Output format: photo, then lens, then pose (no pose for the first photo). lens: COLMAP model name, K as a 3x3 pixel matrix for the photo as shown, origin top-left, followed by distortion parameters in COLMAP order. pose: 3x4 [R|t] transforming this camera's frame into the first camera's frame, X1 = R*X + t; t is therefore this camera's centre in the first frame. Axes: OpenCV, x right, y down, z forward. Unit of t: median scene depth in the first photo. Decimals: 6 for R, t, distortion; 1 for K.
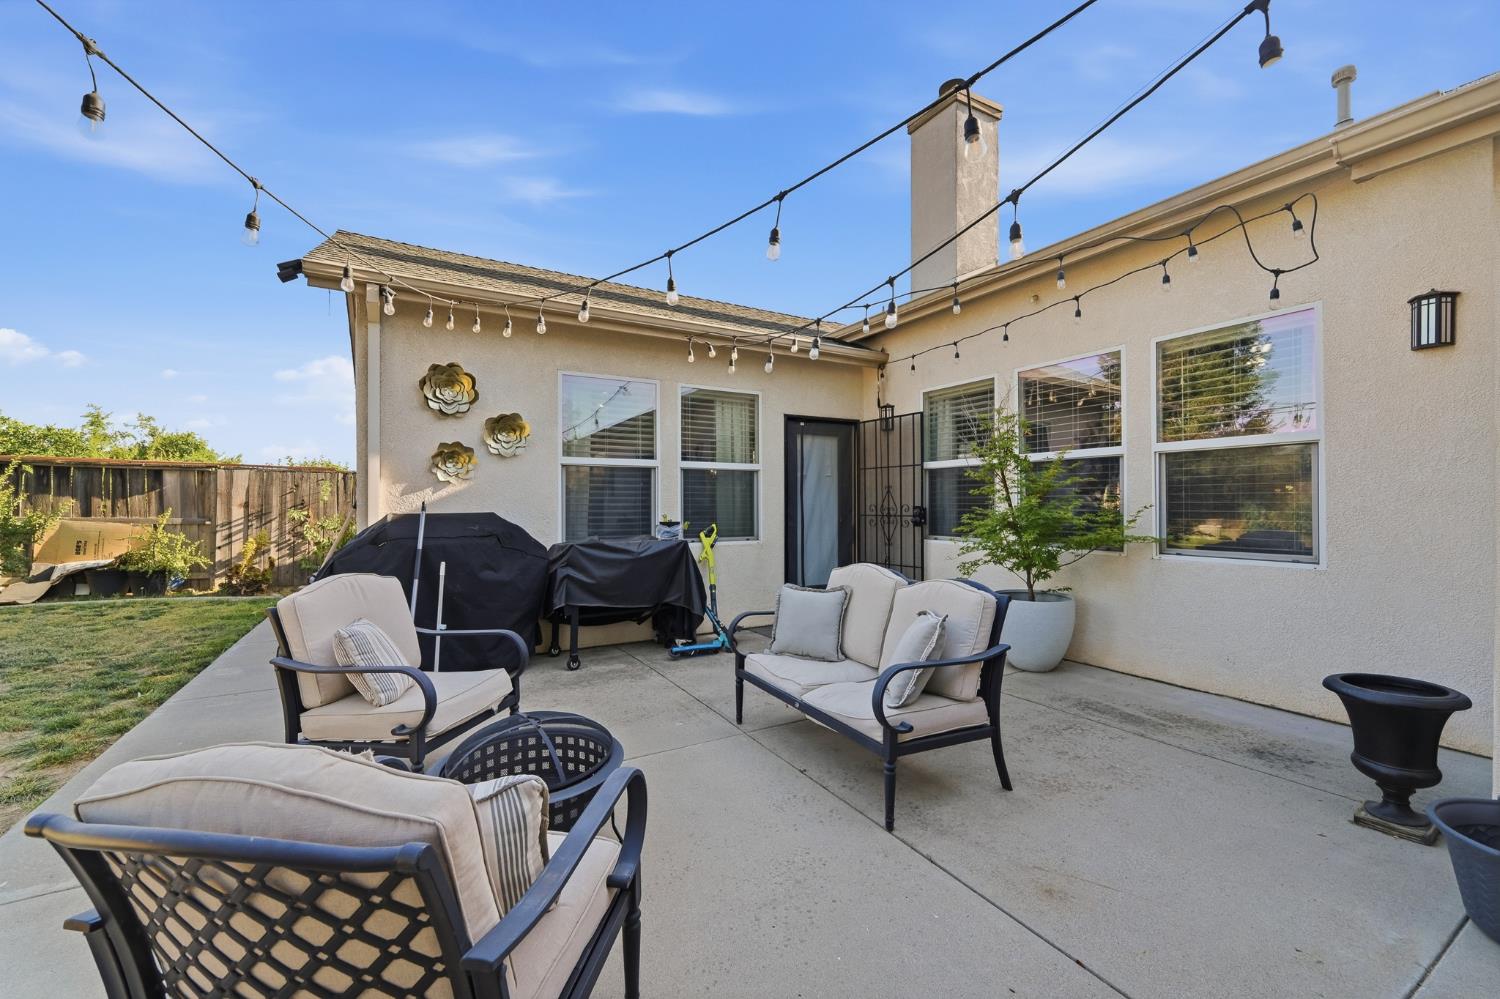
lens RADIAL K [[602.9, 0, 756.8], [0, 602.9, 502.7], [0, 0, 1]] dist [0.000015, -0.000016]
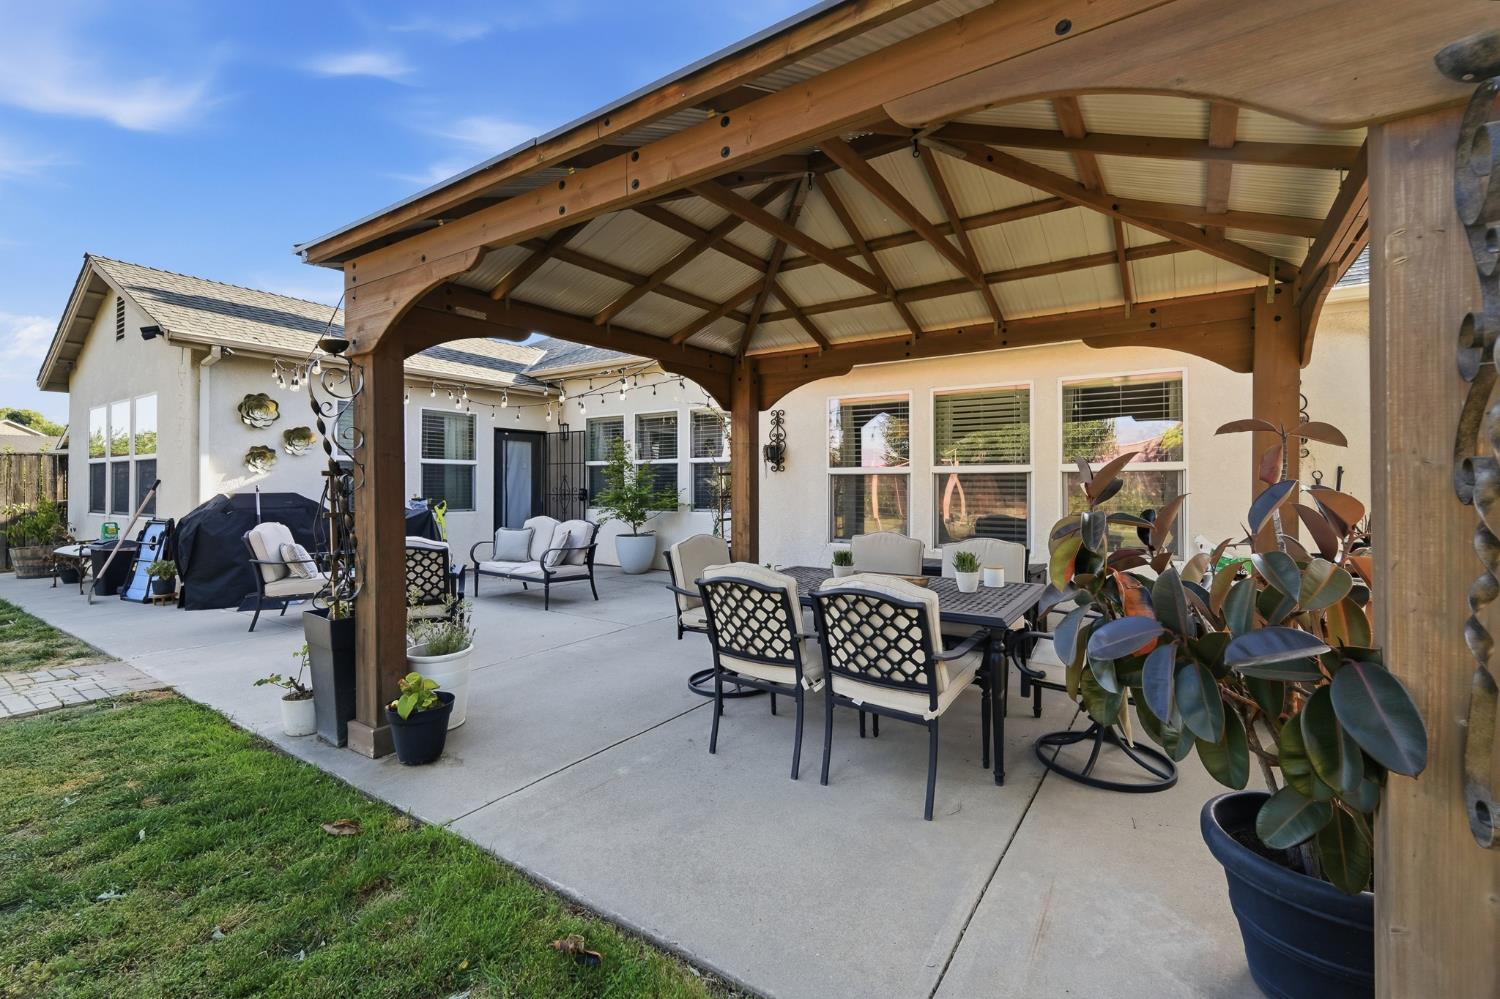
lens RADIAL K [[645.3, 0, 753.0], [0, 645.3, 486.0], [0, 0, 1]] dist [0.000504, 0.000048]
pose [[0.898922, 0.002181, 0.438104, -0.104160], [-0.003810, 0.999989, 0.002838, -0.009662], [-0.438093, -0.004220, 0.898920, -0.970110]]
